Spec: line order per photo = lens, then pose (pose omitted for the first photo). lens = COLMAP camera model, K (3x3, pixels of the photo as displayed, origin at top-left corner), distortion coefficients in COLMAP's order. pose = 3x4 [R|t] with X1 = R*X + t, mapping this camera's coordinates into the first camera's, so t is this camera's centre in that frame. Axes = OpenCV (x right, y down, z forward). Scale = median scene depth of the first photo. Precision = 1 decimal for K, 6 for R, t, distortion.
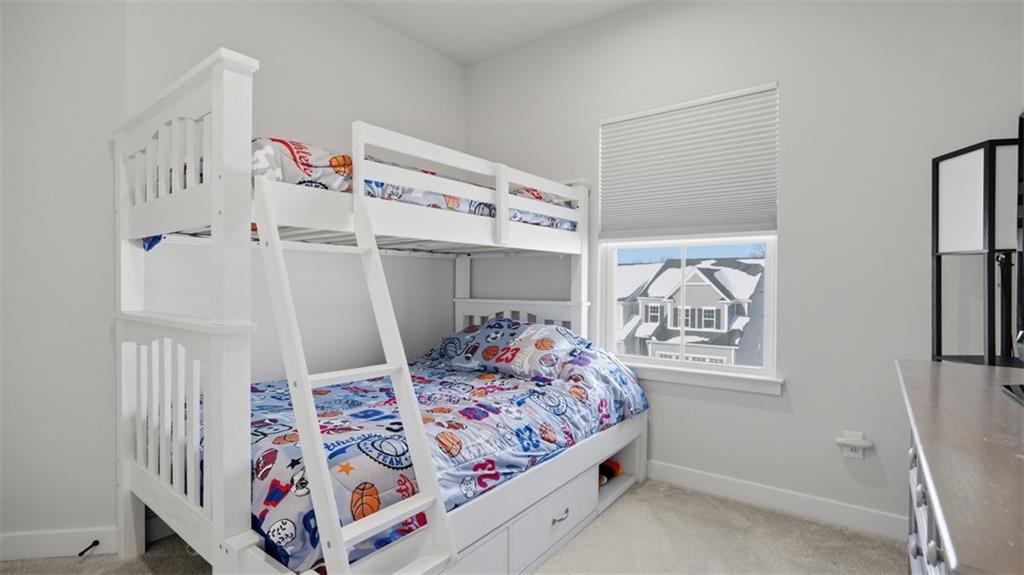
lens RADIAL K [[486.5, 0, 511.8], [0, 486.5, 285.9], [0, 0, 1]] dist [-0.002637, -0.000098]
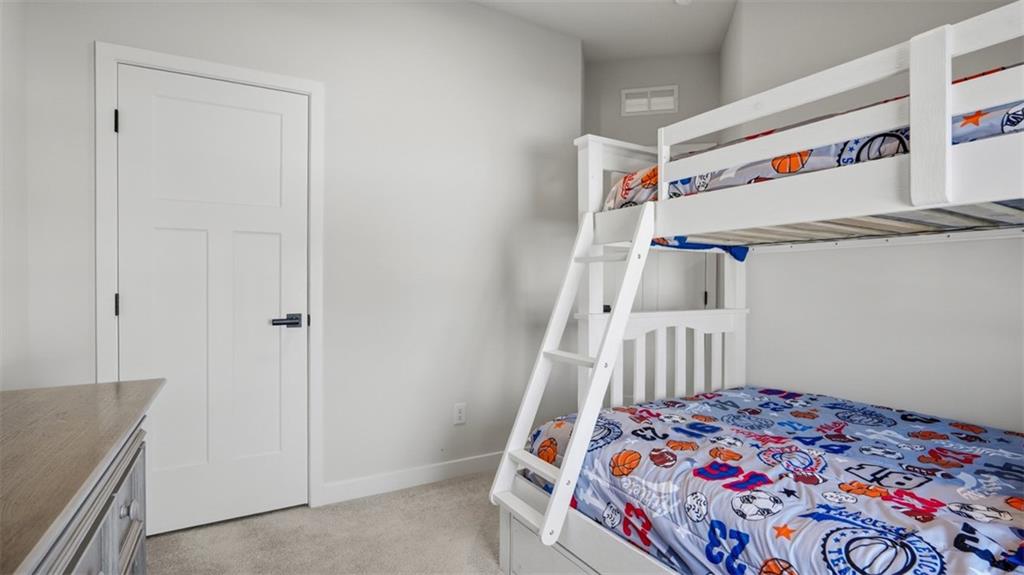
lens RADIAL K [[486.5, 0, 514.9], [0, 486.5, 286.6], [0, 0, 1]] dist [-0.002637, -0.000098]
pose [[-0.362553, -0.004416, -0.931953, 0.718190], [-0.012697, 0.999919, 0.000201, -0.000795], [0.931877, 0.011906, -0.362580, 1.032038]]
